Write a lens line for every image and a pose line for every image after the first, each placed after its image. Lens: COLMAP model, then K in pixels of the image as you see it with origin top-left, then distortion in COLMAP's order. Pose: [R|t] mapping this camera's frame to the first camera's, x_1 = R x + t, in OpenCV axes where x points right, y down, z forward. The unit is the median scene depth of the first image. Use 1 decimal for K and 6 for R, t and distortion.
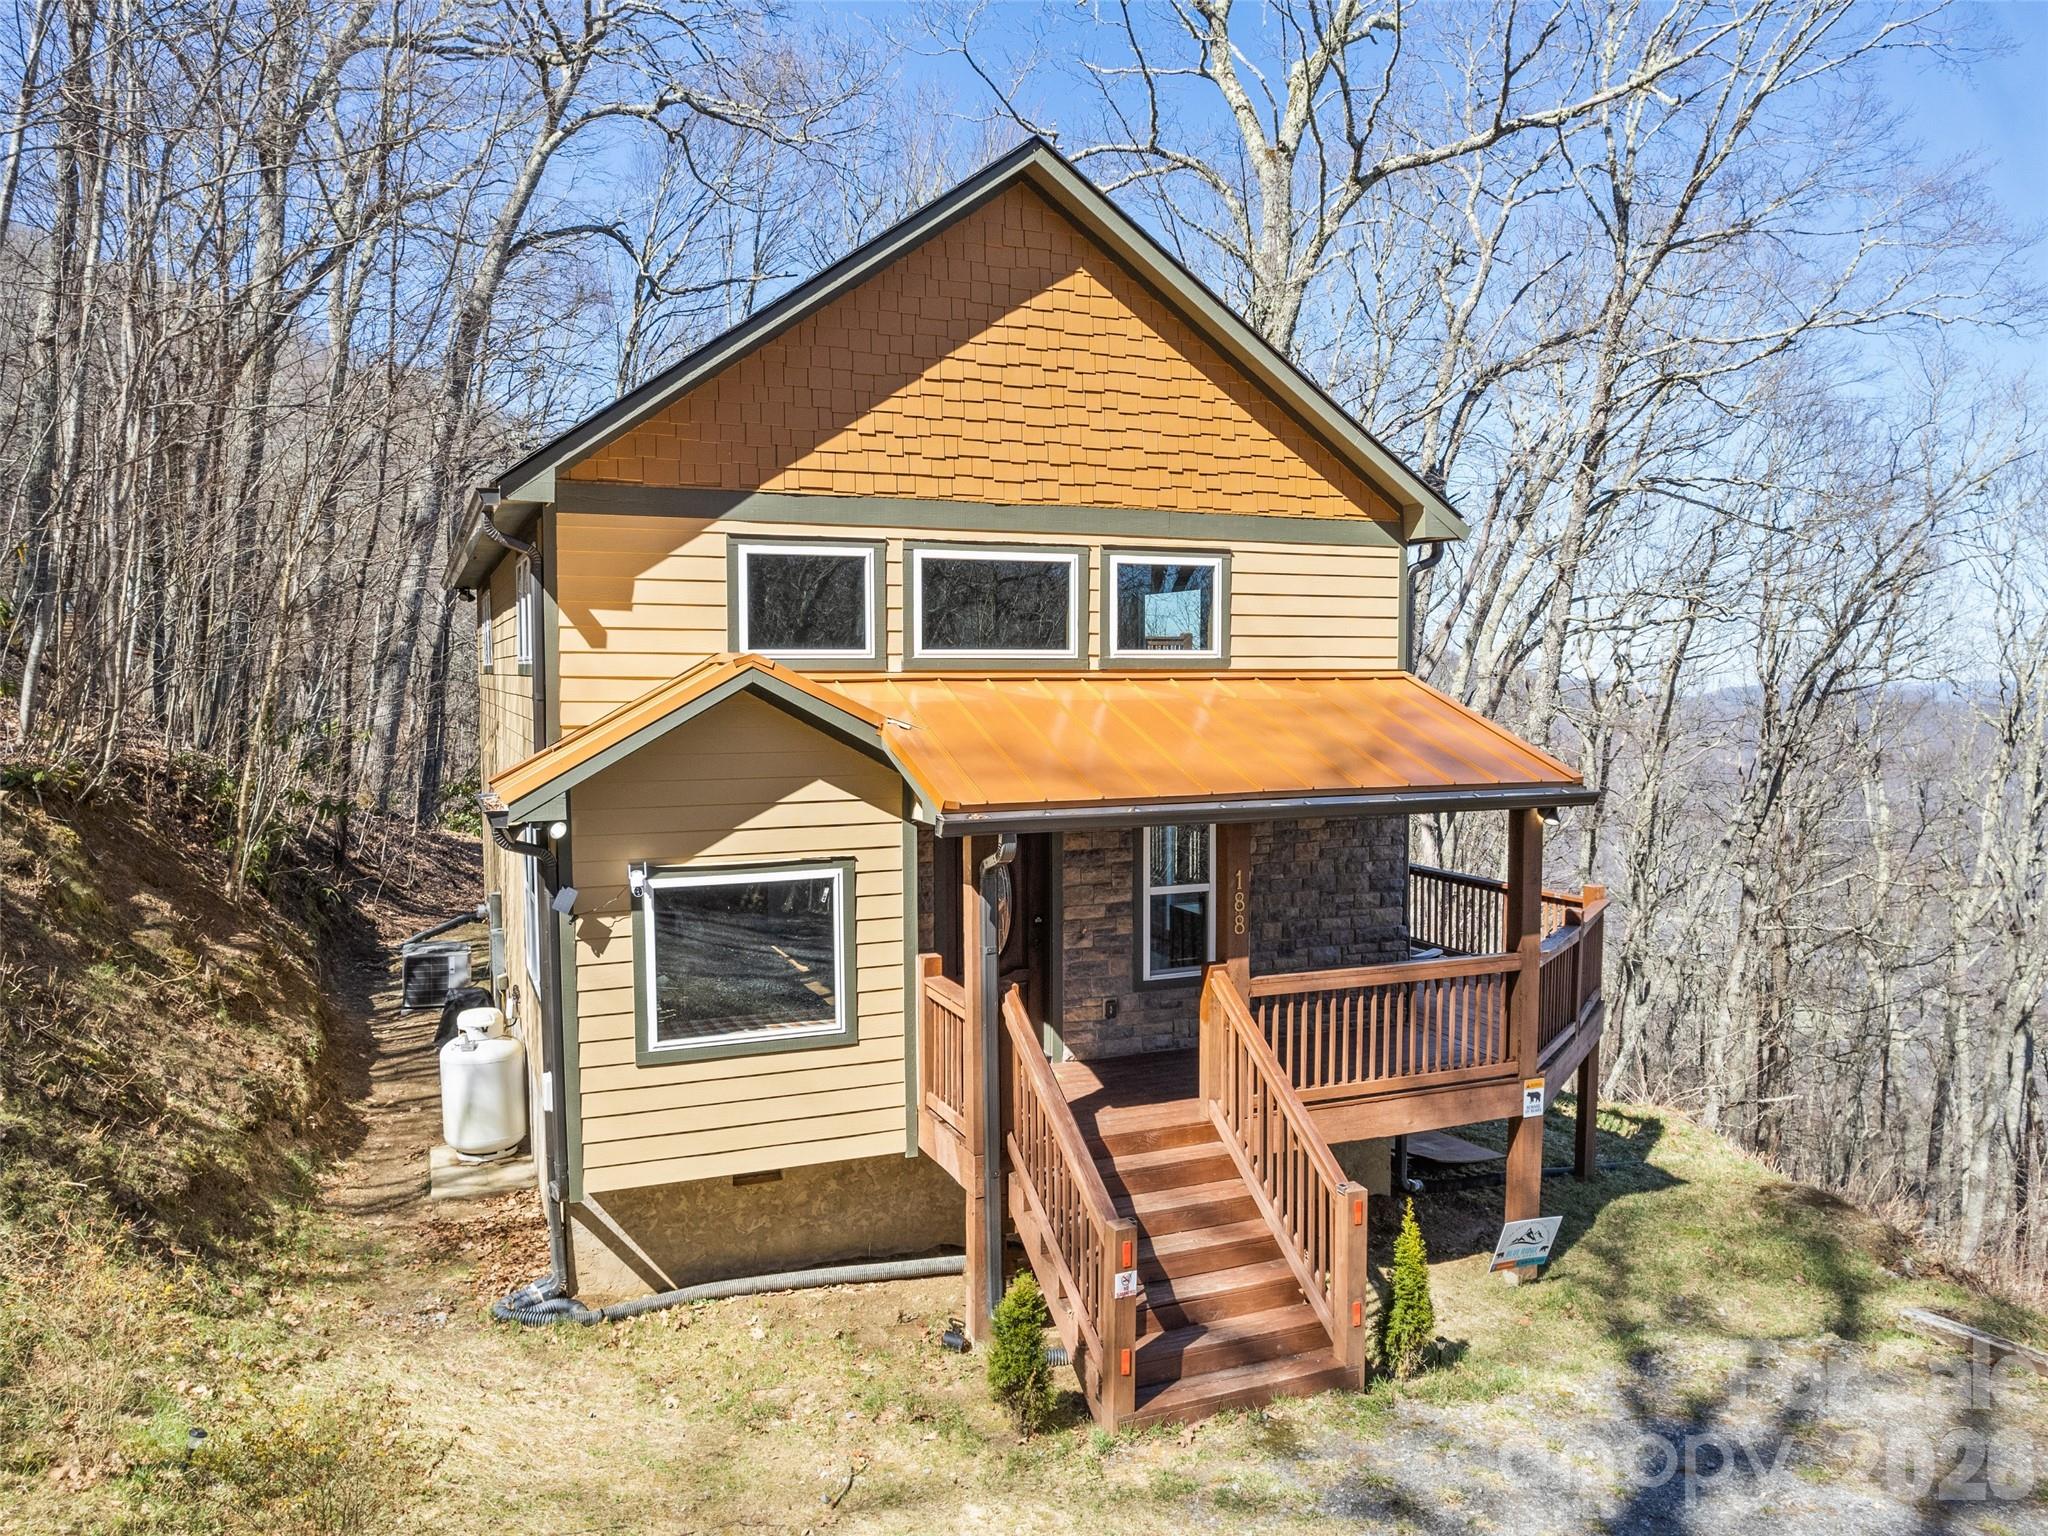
lens RADIAL K [[1485.1, 0, 1020.6], [0, 1485.1, 709.4], [0, 0, 1]] dist [-0.068245, 0.093575]
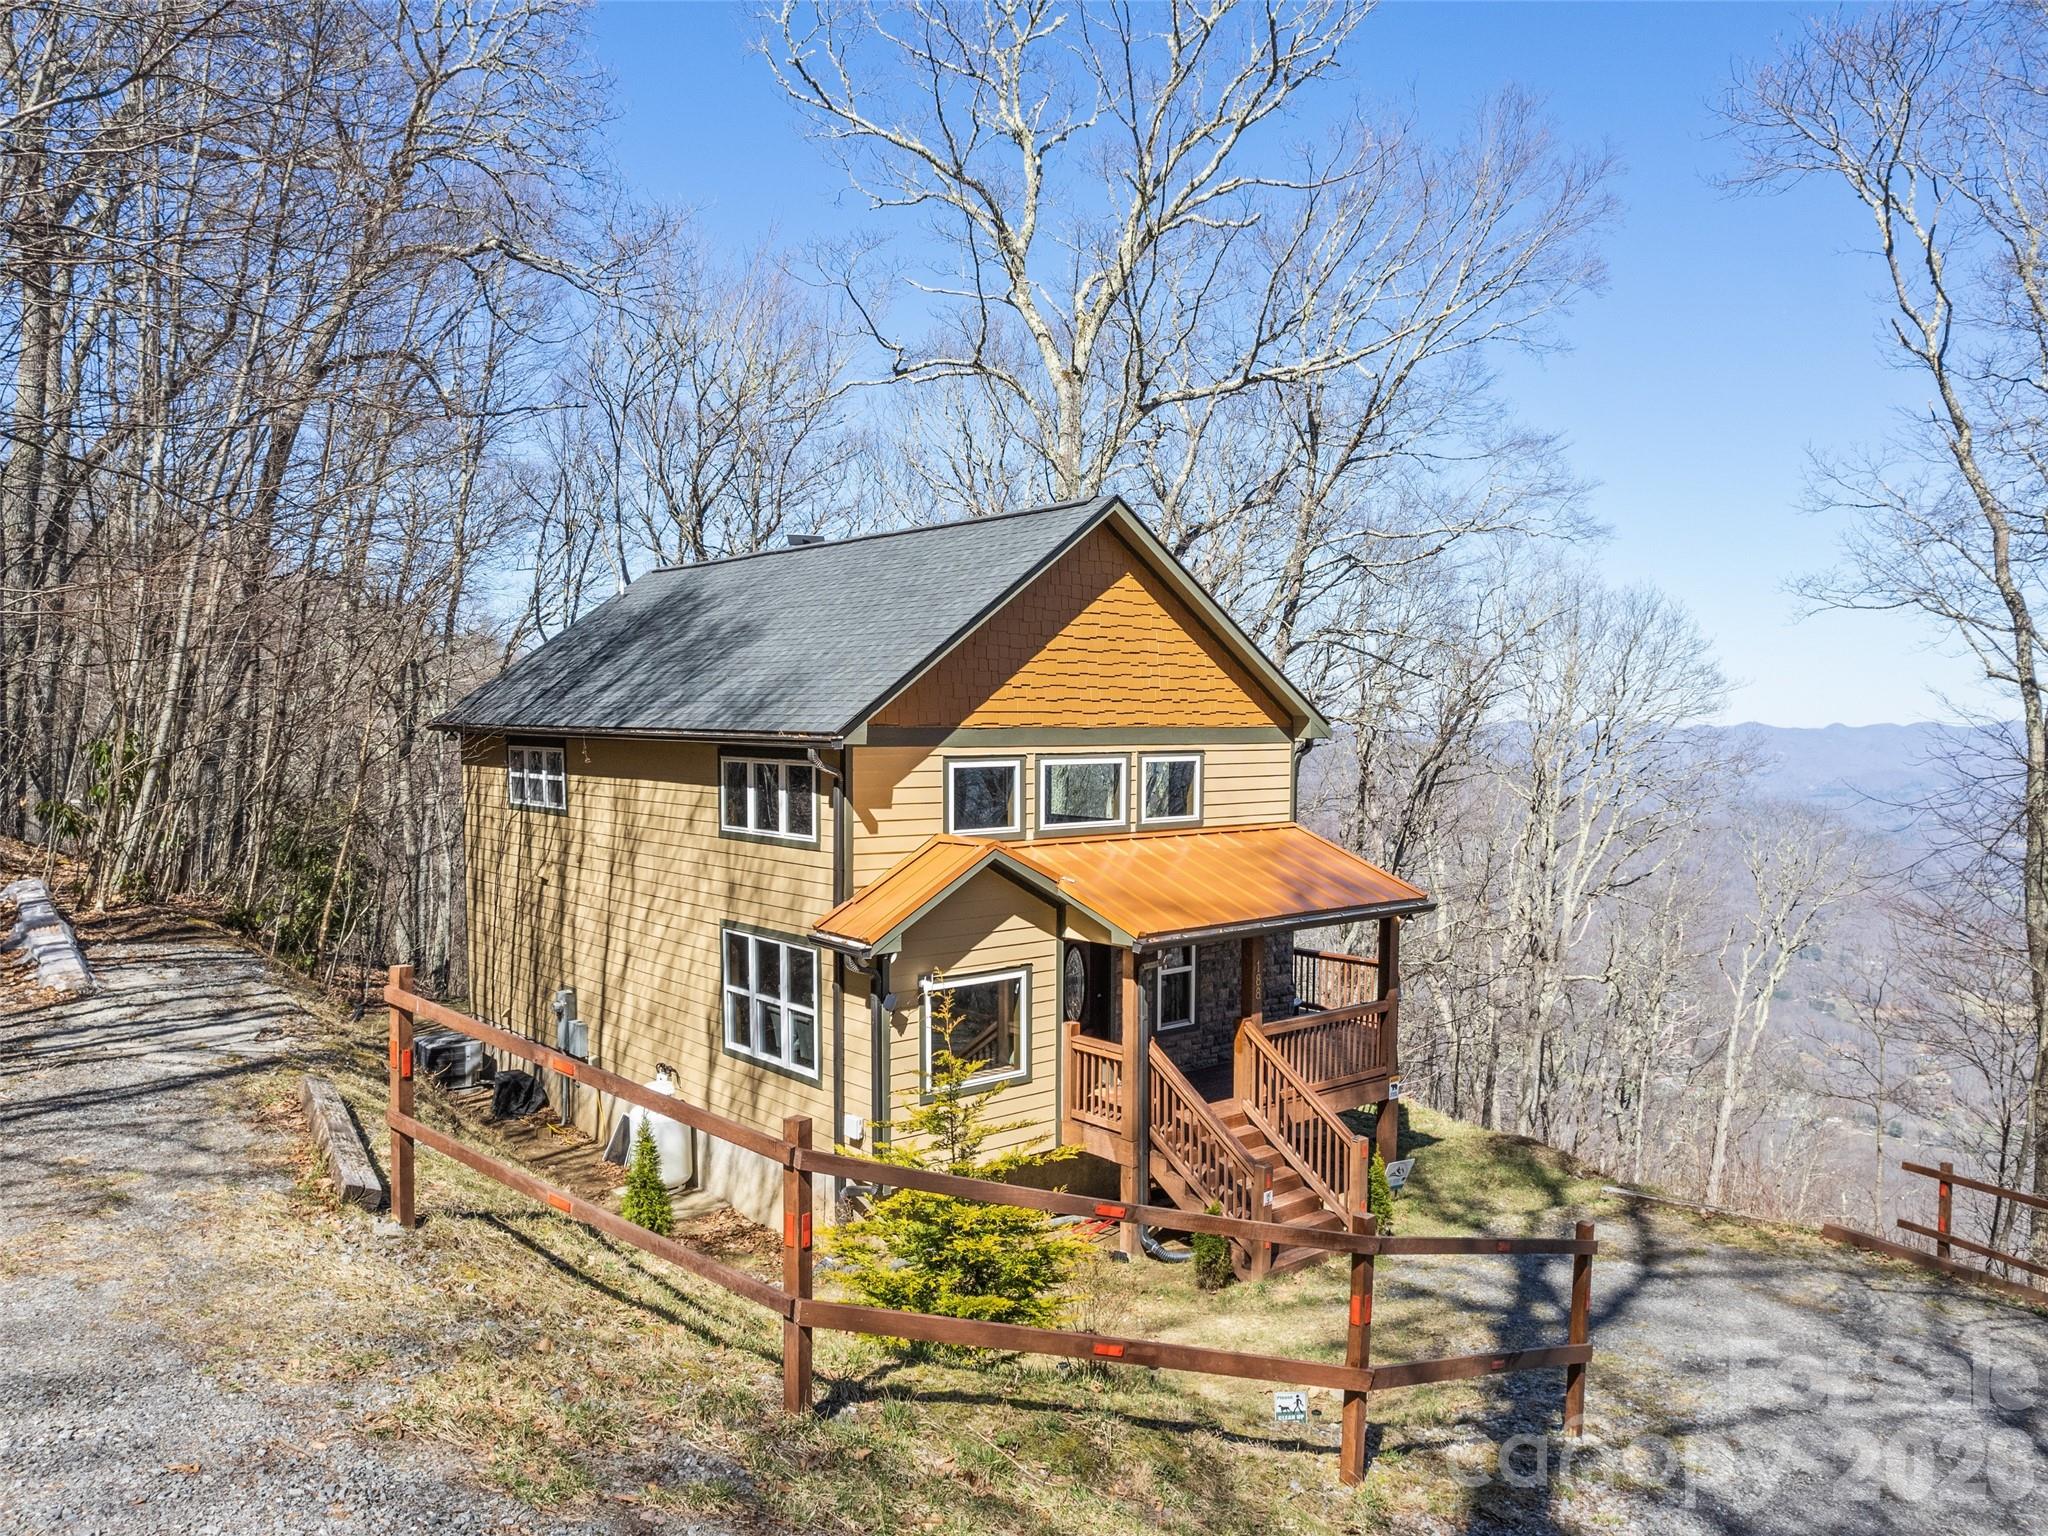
lens RADIAL K [[1474.0, 0, 1024.0], [0, 1474.0, 768.0], [0, 0, 1]] dist [-0.035911, -0.002100]
pose [[0.957214, -0.006917, 0.289299, -0.514442], [0.004868, 0.999958, 0.007802, -0.108035], [-0.289341, -0.006060, 0.957207, -0.446655]]
